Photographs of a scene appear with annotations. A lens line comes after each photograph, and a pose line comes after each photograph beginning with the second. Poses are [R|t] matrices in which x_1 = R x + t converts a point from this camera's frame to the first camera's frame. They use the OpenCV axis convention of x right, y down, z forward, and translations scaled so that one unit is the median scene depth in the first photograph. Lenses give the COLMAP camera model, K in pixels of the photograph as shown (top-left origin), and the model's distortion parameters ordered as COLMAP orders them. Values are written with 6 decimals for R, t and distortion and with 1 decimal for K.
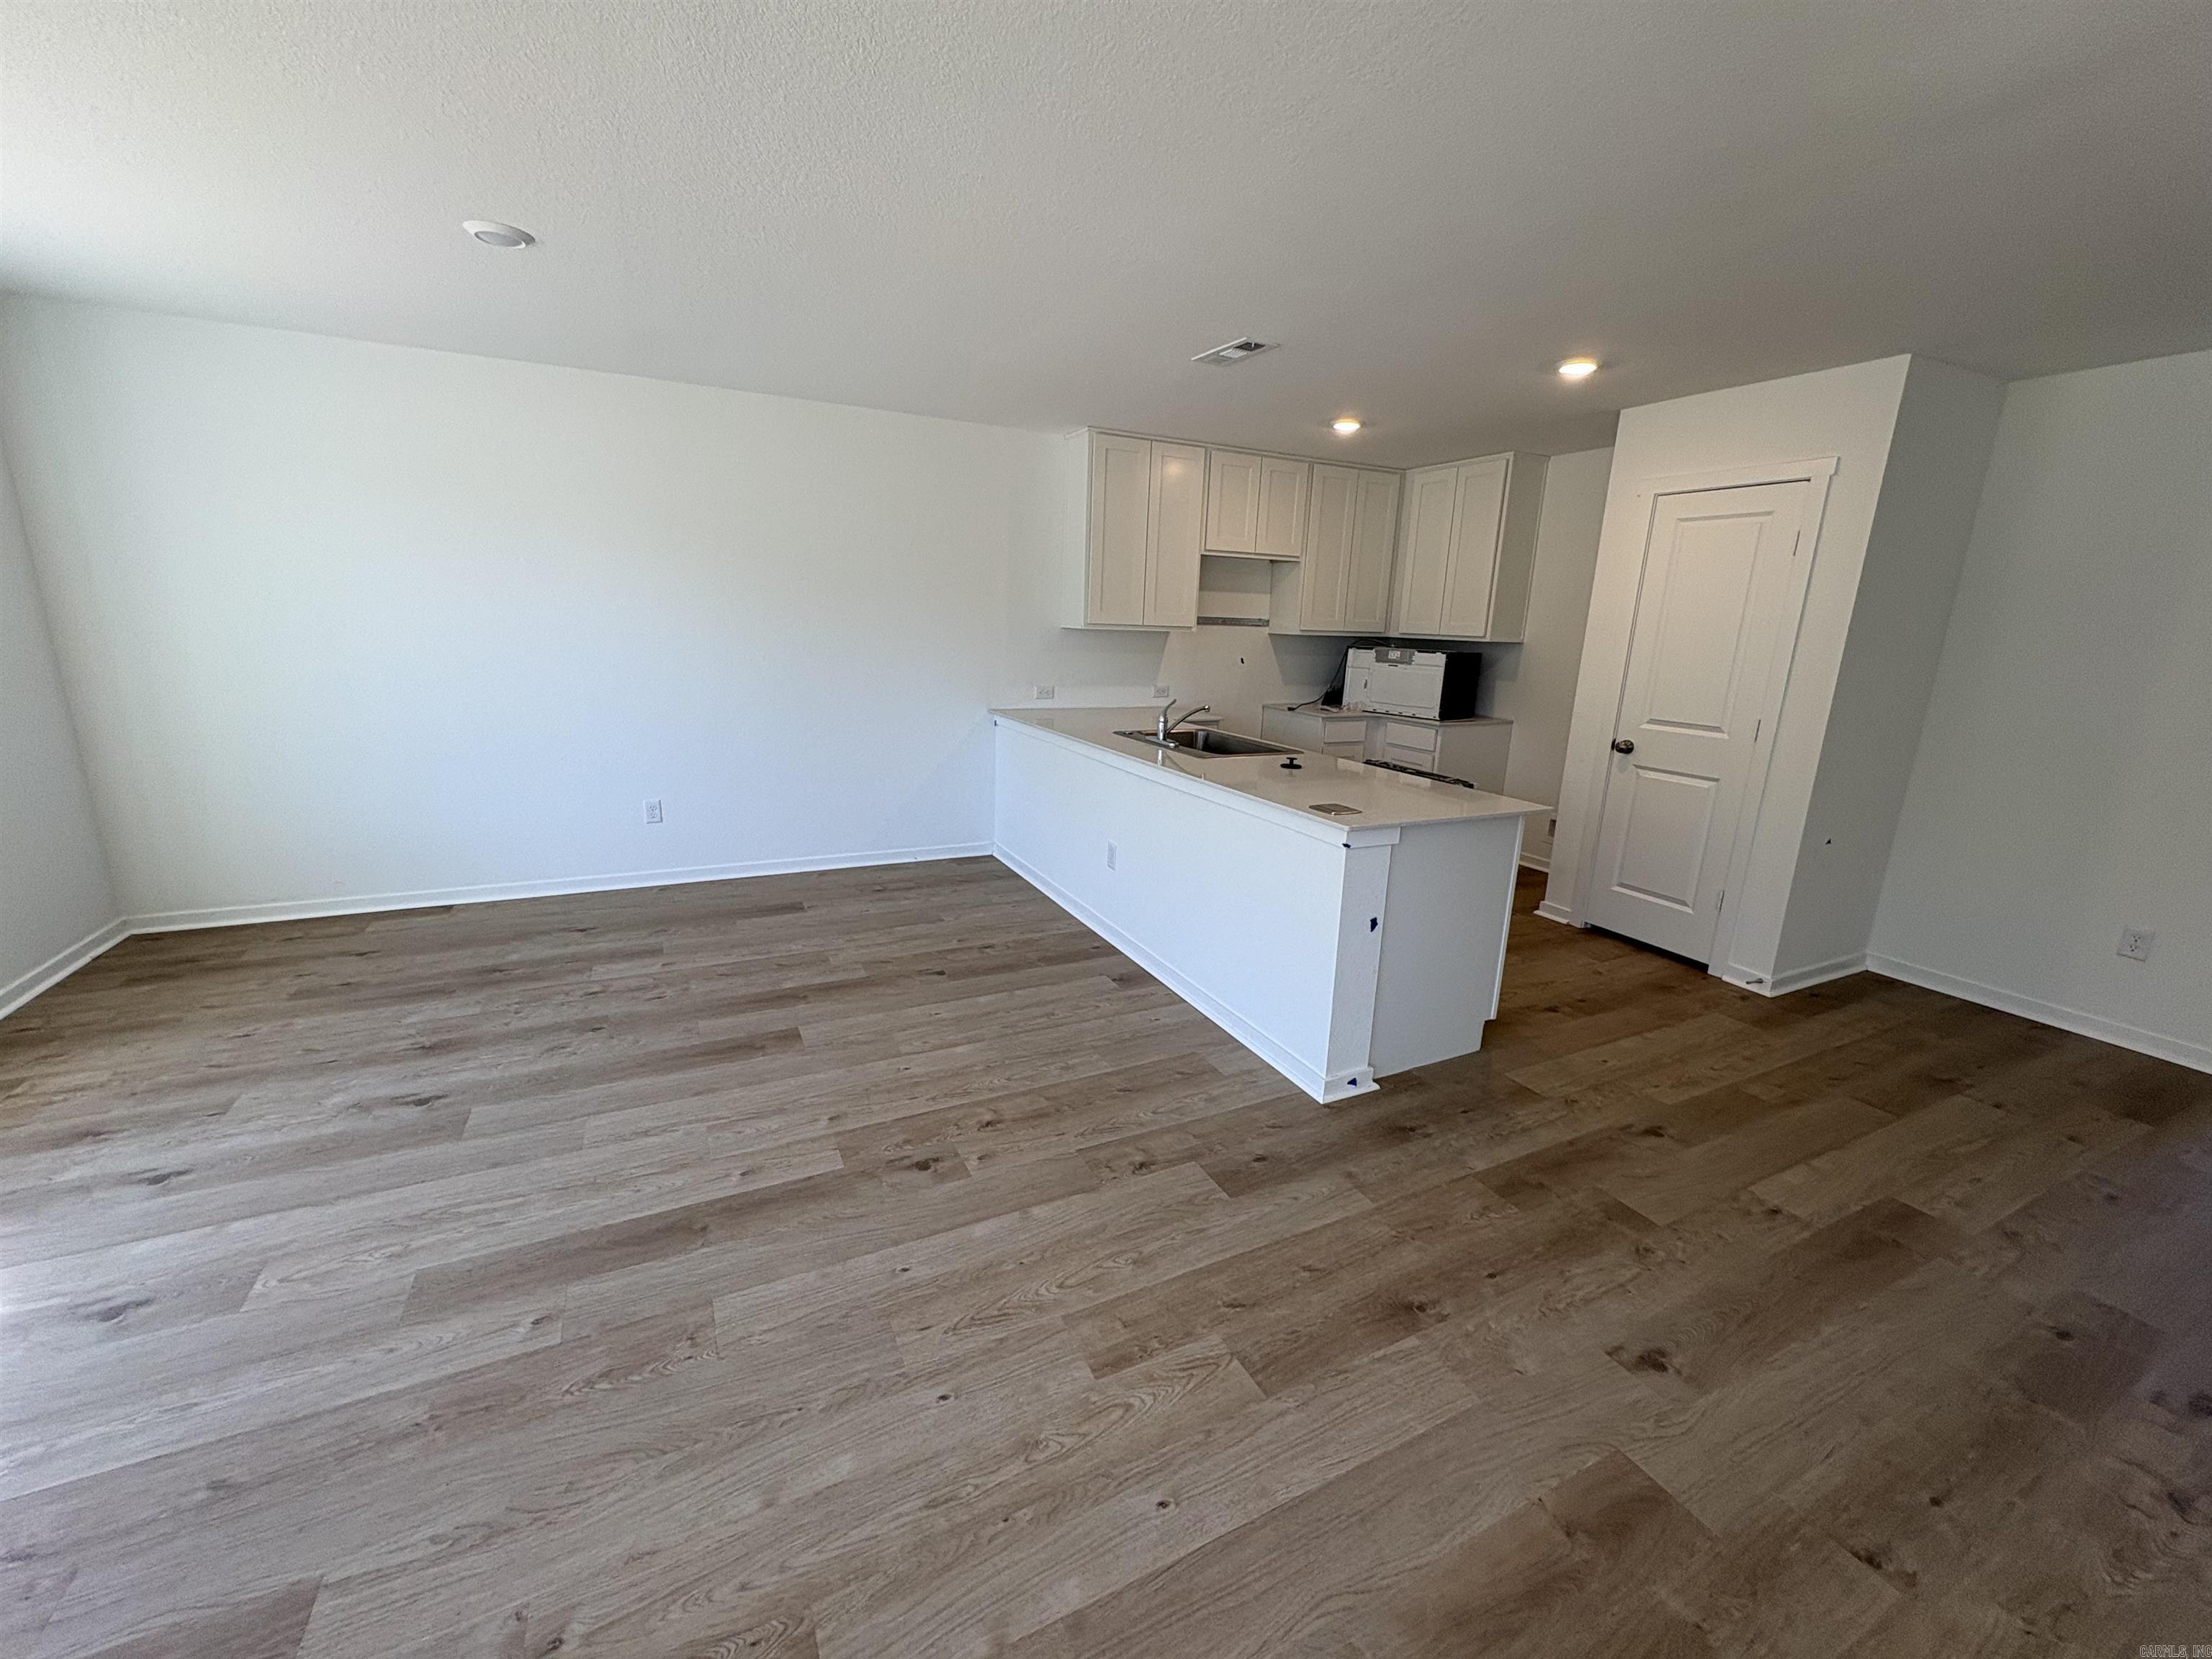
lens RADIAL K [[883.3, 0, 1106.5], [0, 883.3, 827.5], [0, 0, 1]] dist [0.002277, -0.000272]
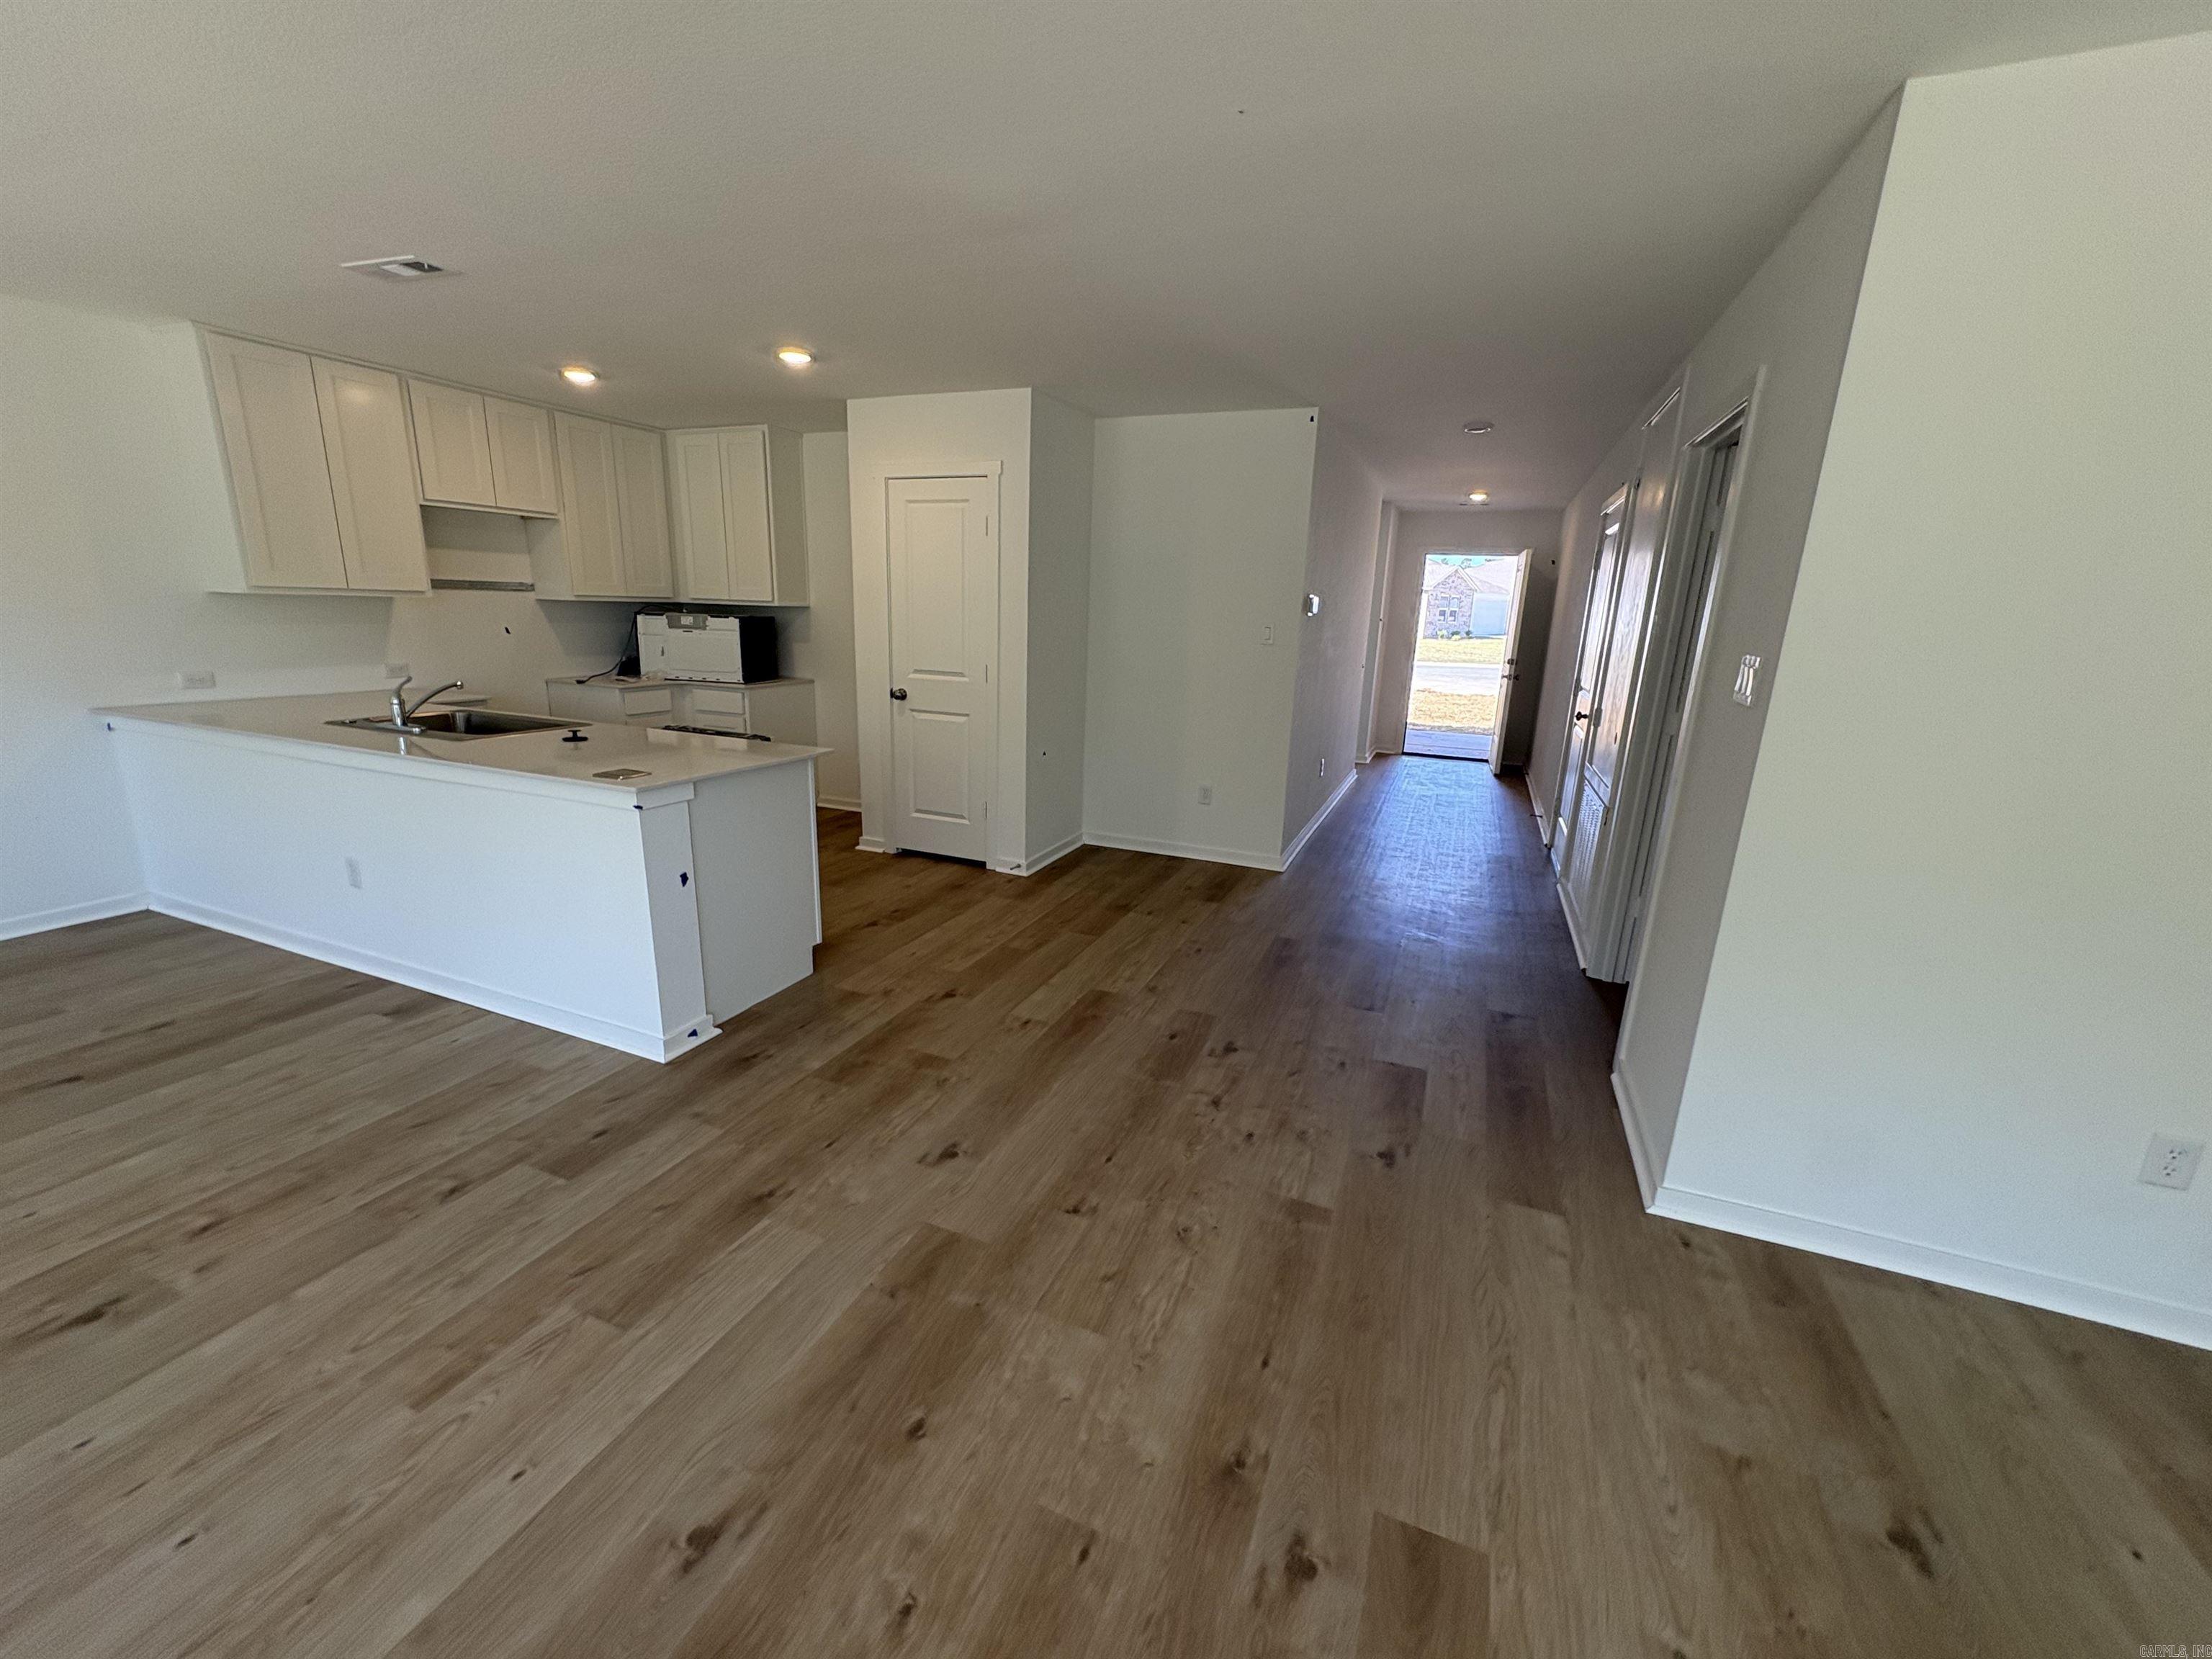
lens RADIAL K [[883.3, 0, 1106.5], [0, 883.3, 827.5], [0, 0, 1]] dist [0.002277, -0.000272]
pose [[0.755531, -0.168008, 0.633203, 0.029217], [0.145822, 0.985436, 0.087473, 0.029587], [-0.638677, 0.026247, 0.769027, -0.107668]]
